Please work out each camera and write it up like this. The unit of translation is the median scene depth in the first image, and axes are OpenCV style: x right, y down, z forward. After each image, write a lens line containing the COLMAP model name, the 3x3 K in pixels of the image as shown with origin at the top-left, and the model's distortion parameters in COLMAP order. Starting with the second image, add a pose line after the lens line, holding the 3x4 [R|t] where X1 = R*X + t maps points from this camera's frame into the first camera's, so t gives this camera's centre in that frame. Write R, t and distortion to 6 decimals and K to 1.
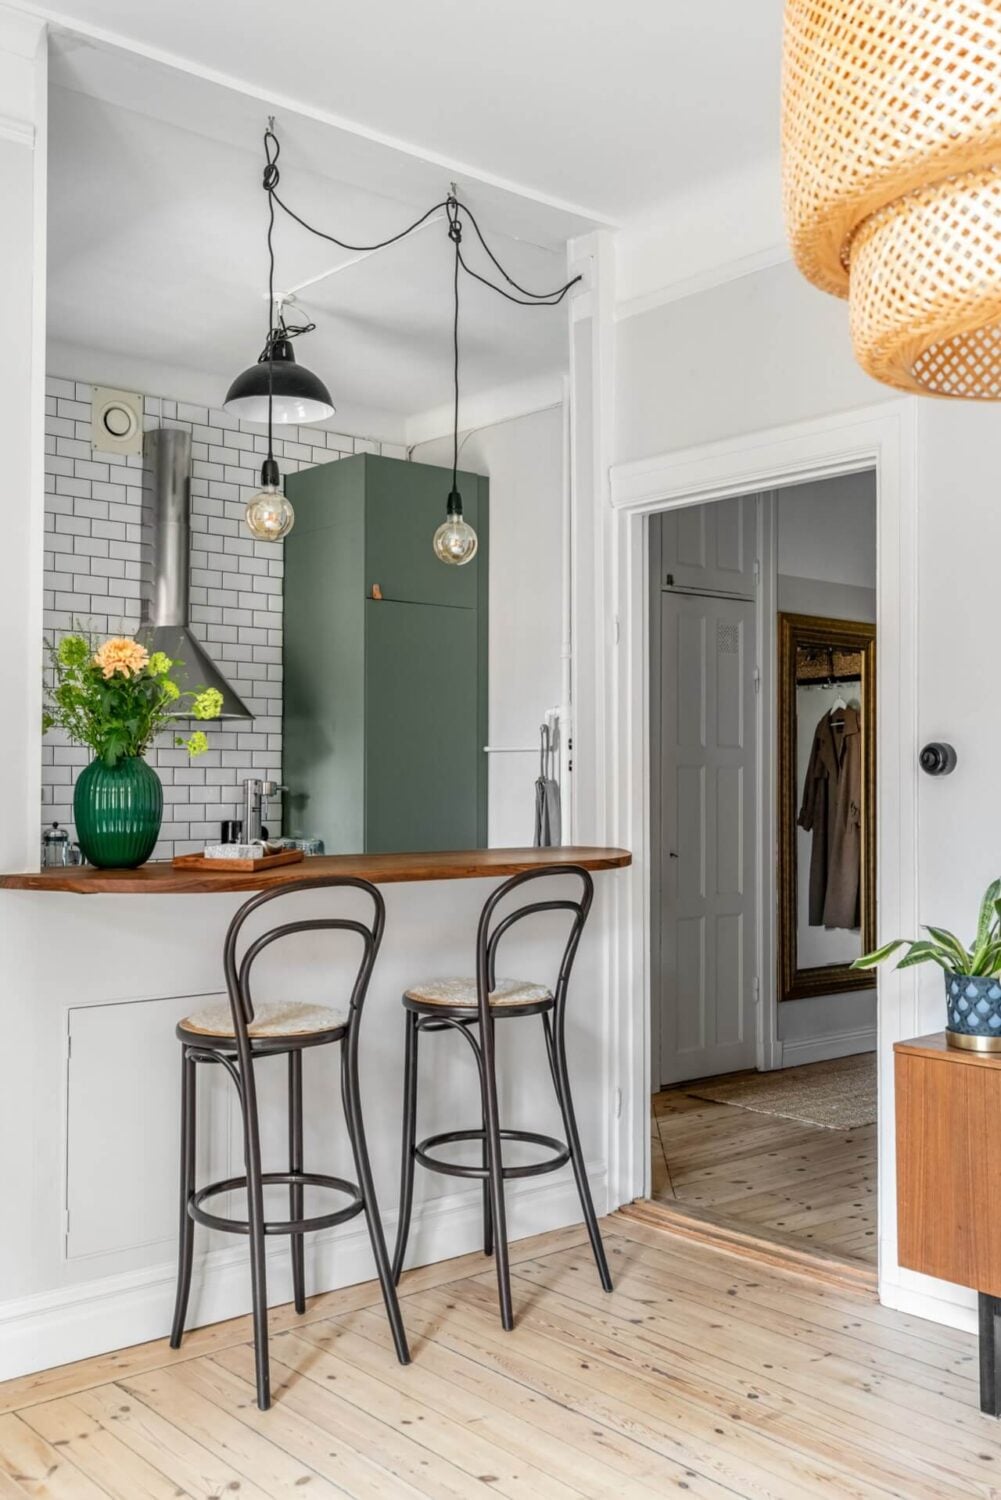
lens RADIAL K [[1473.9, 0, 500.5], [0, 1473.9, 750.0], [0, 0, 1]] dist [-0.004950, 0.001410]
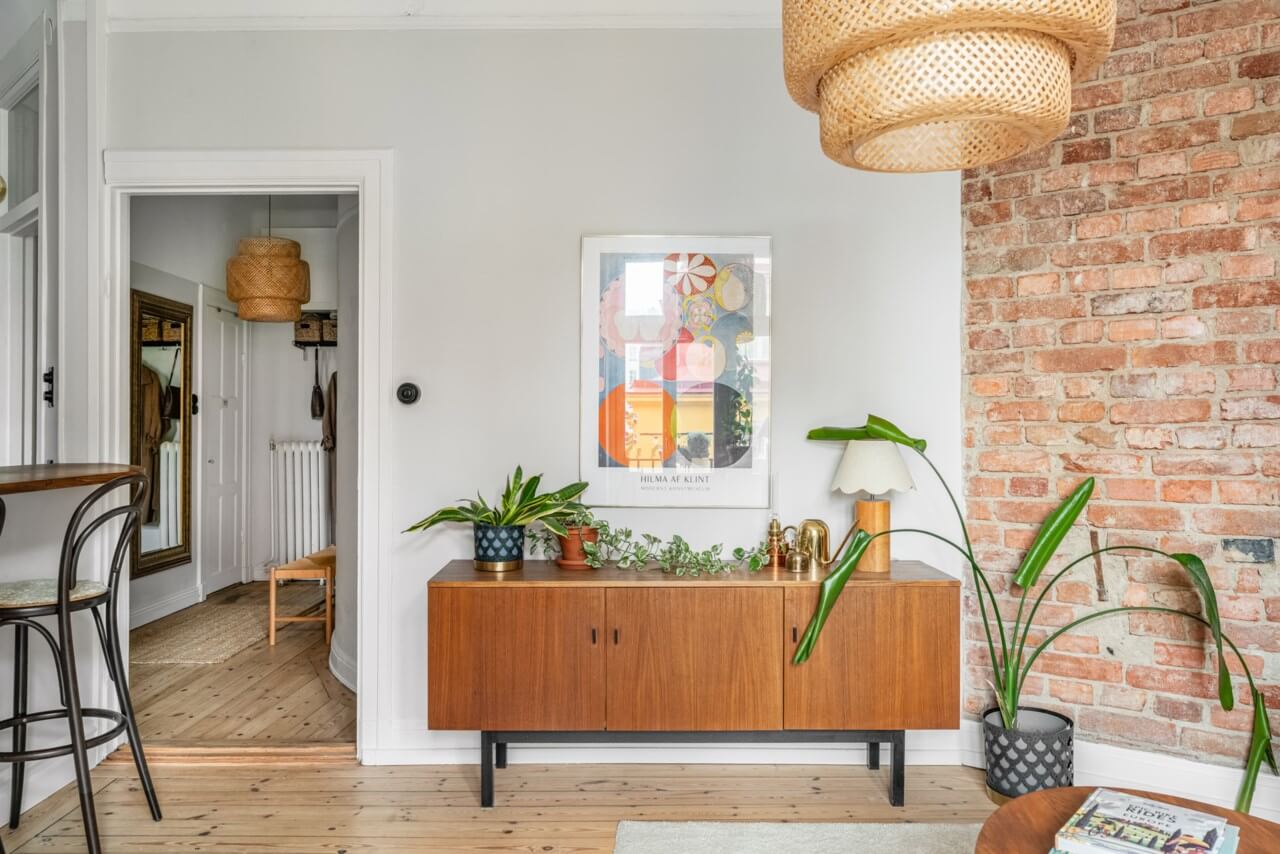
lens RADIAL K [[902.2, 0, 640.9], [0, 902.2, 417.4], [0, 0, 1]] dist [-0.008474, -0.002035]
pose [[0.627488, 0.007688, 0.778588, -0.283819], [-0.016018, 0.999867, 0.003036, 0.023941], [-0.778462, -0.014376, 0.627528, 0.238930]]
